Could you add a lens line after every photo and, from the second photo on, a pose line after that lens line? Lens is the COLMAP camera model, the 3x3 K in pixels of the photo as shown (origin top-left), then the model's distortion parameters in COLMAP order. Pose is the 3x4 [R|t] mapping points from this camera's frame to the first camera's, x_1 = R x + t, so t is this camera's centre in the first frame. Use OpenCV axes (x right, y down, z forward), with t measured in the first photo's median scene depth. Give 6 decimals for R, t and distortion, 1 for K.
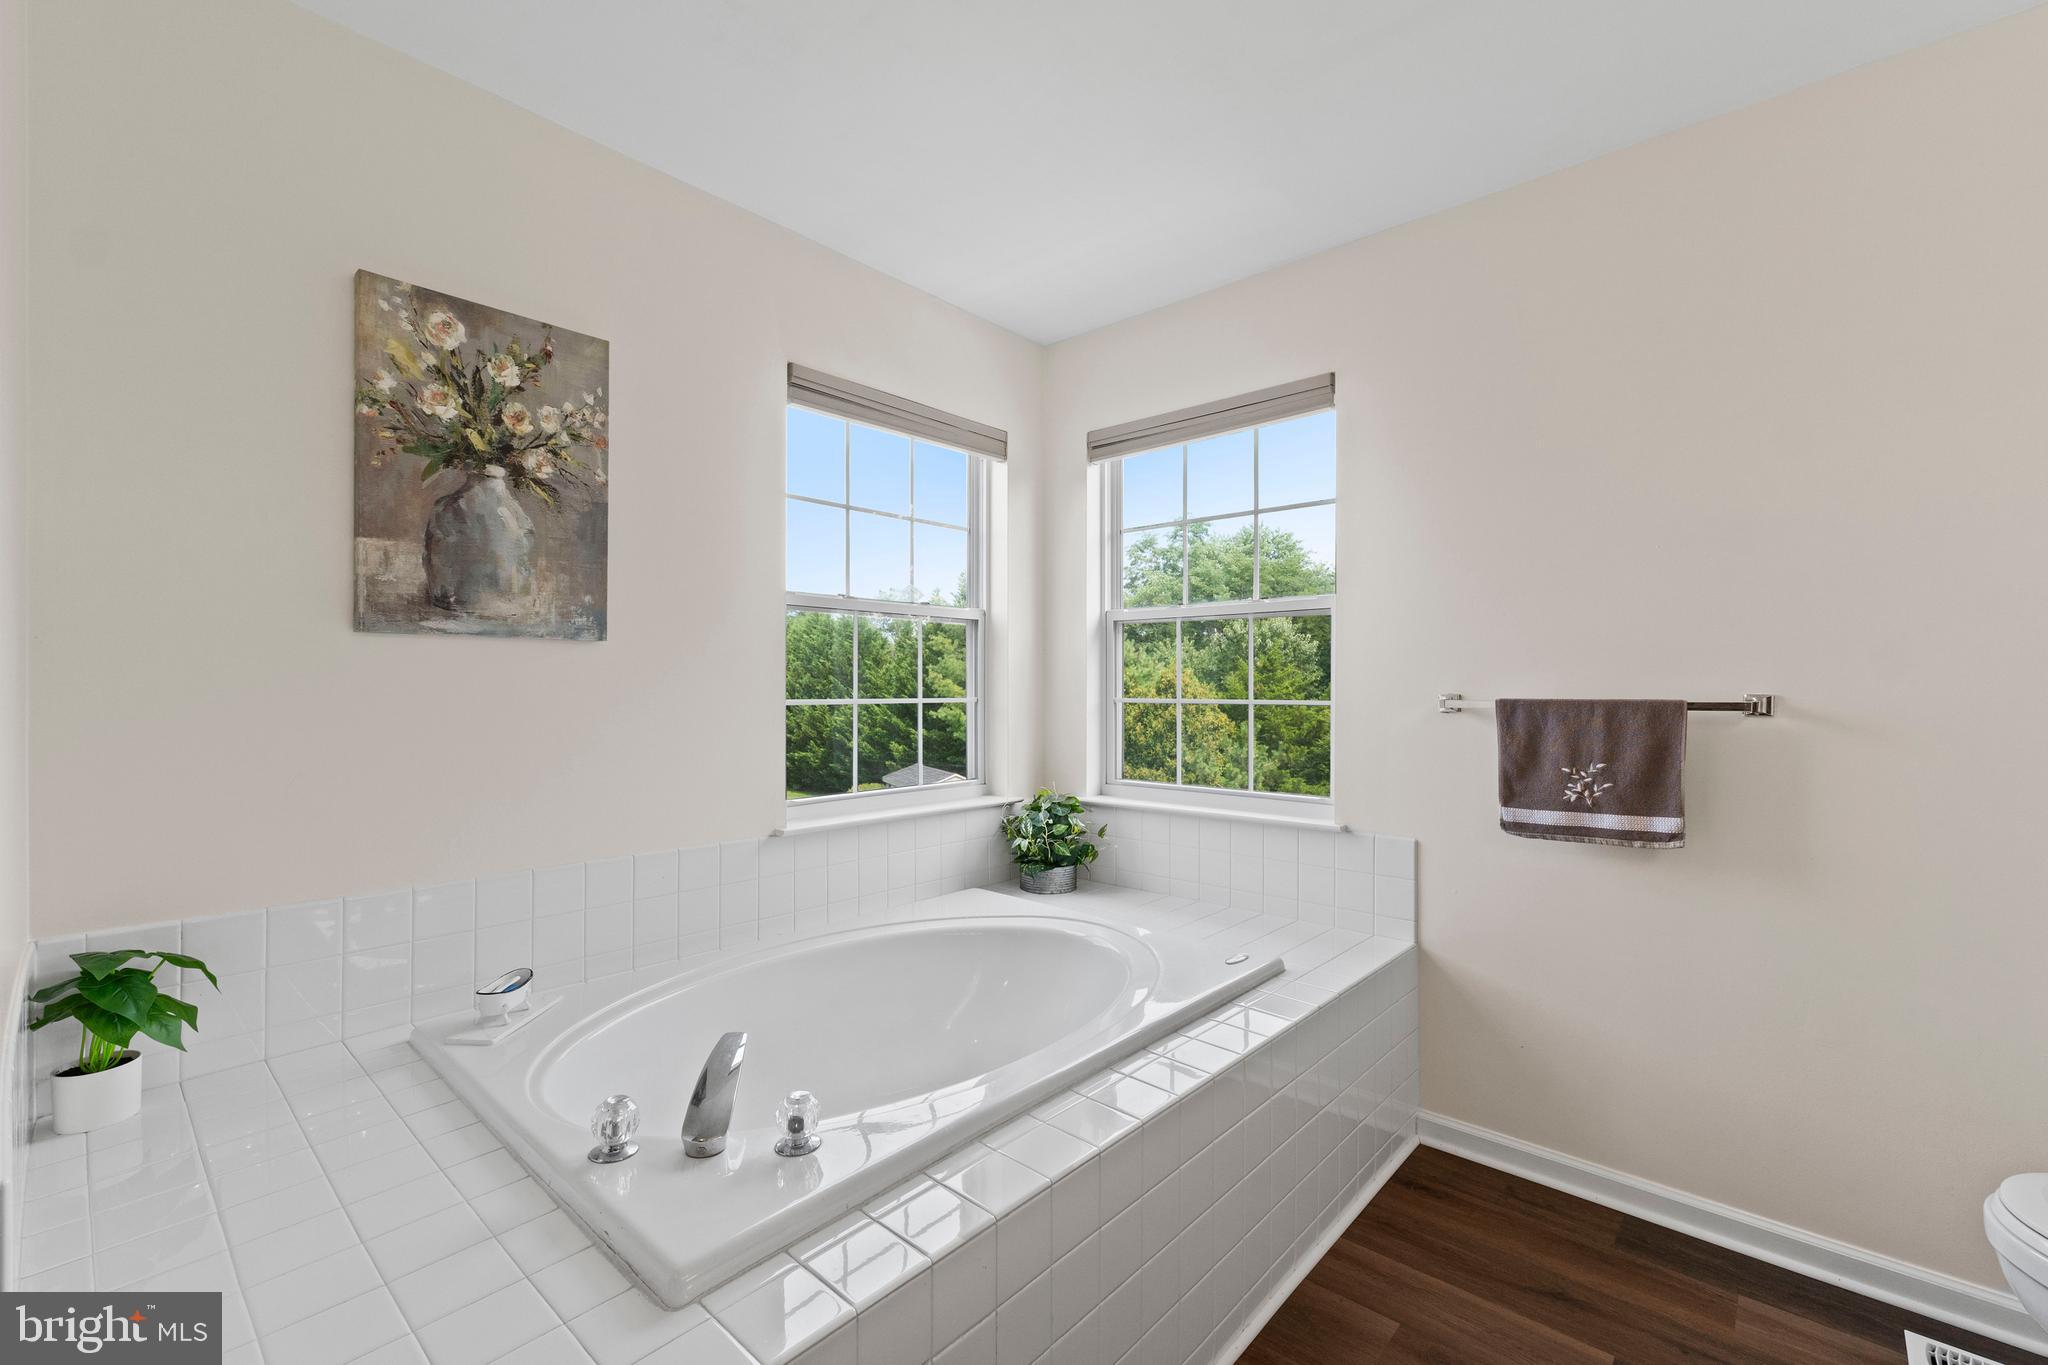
lens RADIAL K [[869.9, 0, 1025.3], [0, 869.9, 683.9], [0, 0, 1]] dist [0.007280, 0.000362]
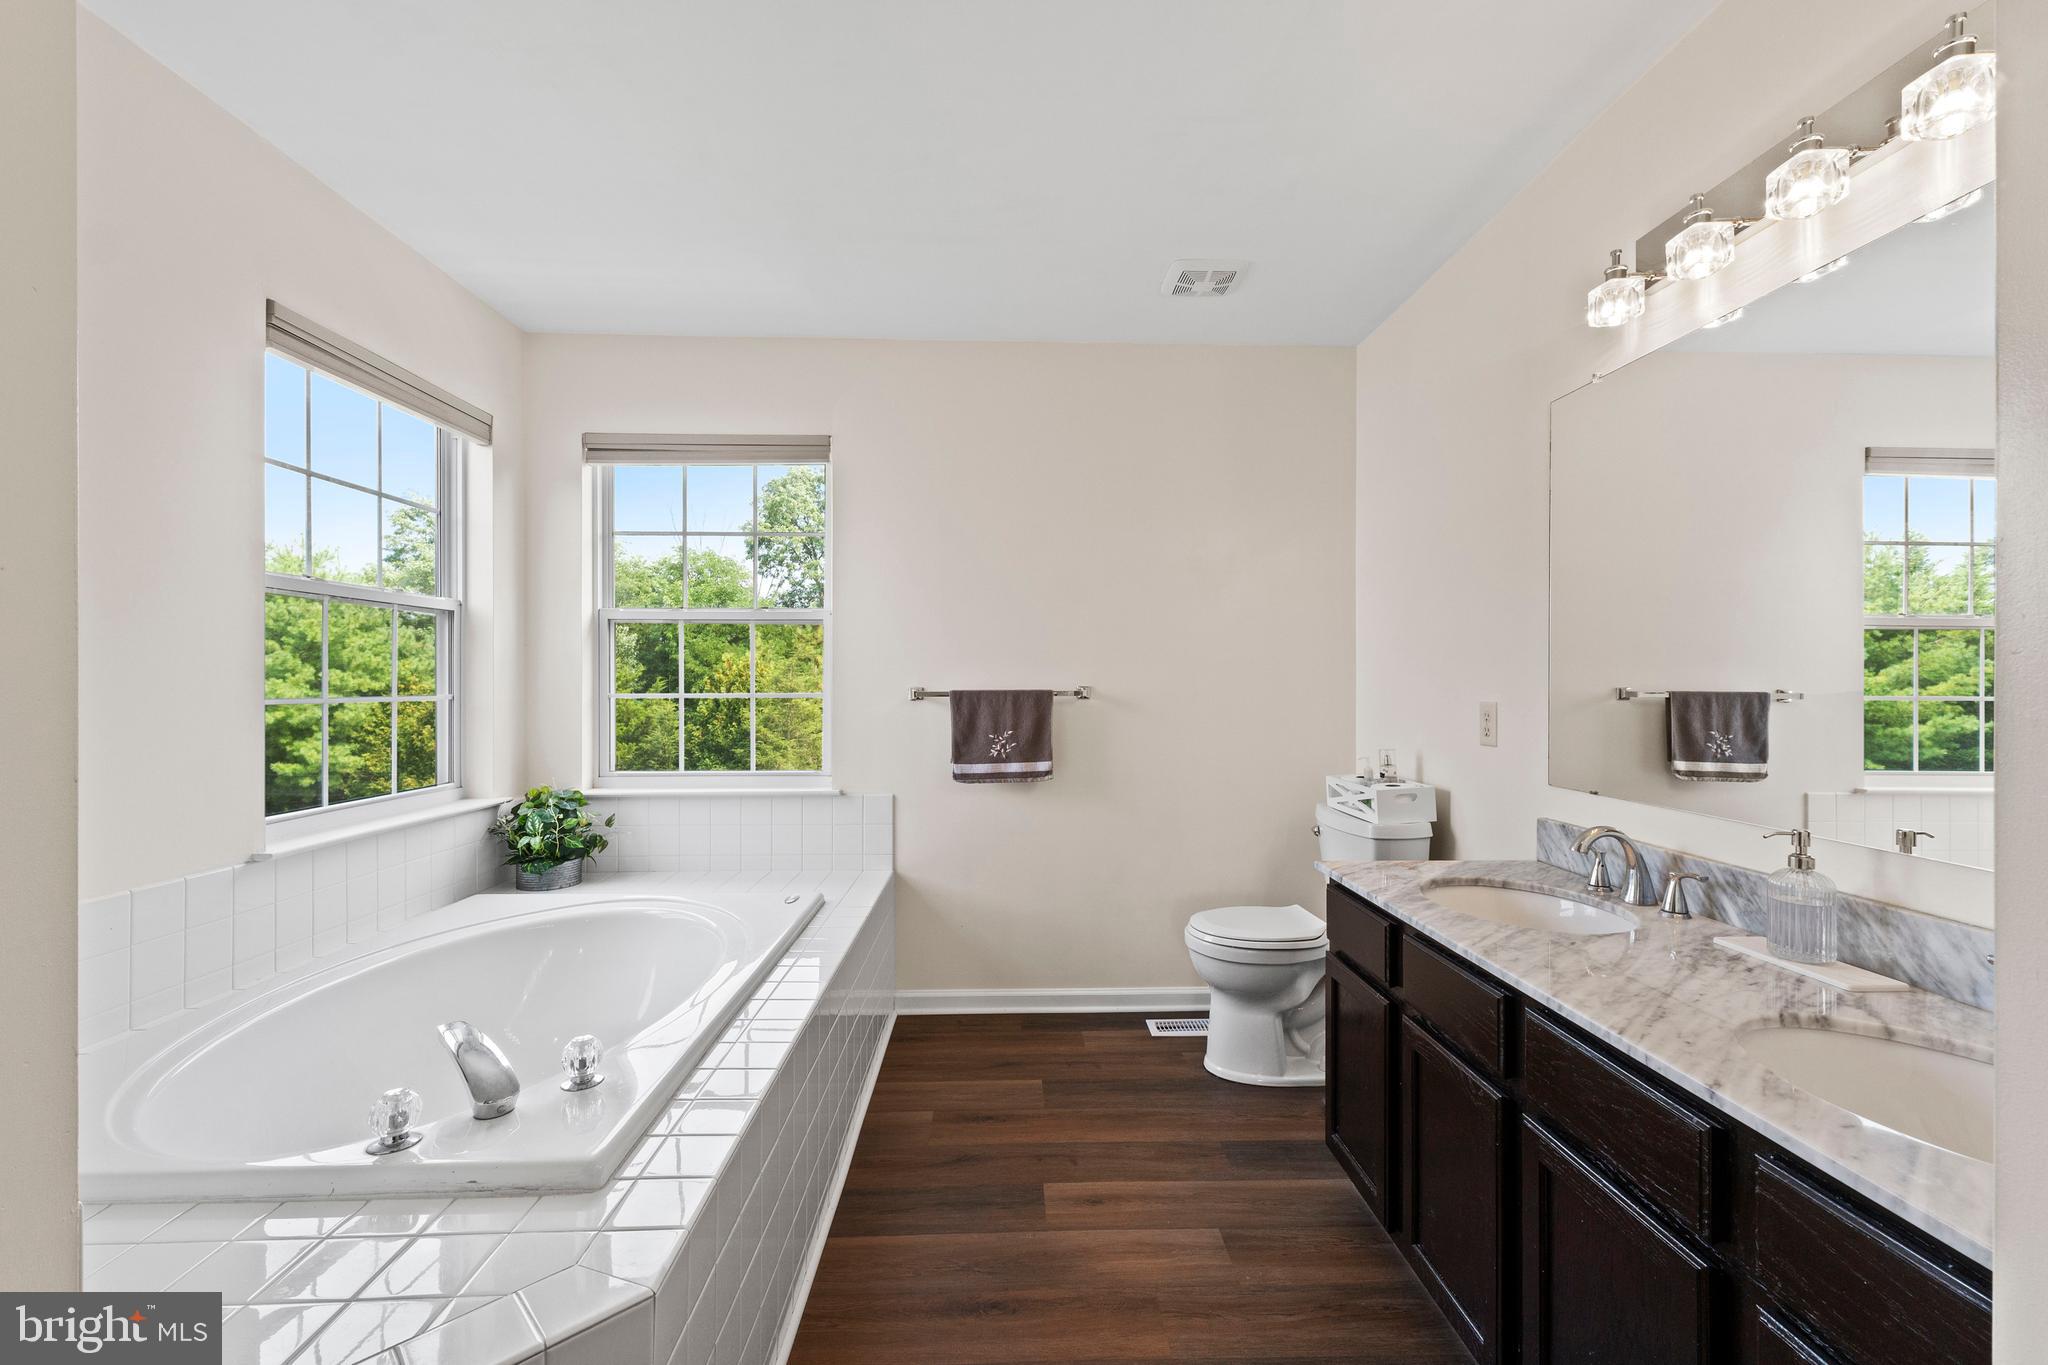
lens RADIAL K [[869.9, 0, 1030.1], [0, 869.9, 680.8], [0, 0, 1]] dist [0.007280, 0.000362]
pose [[0.721182, -0.001378, 0.692744, -0.408748], [-0.000170, 0.999998, 0.002167, -0.002008], [-0.692745, -0.001681, 0.721180, -0.154283]]
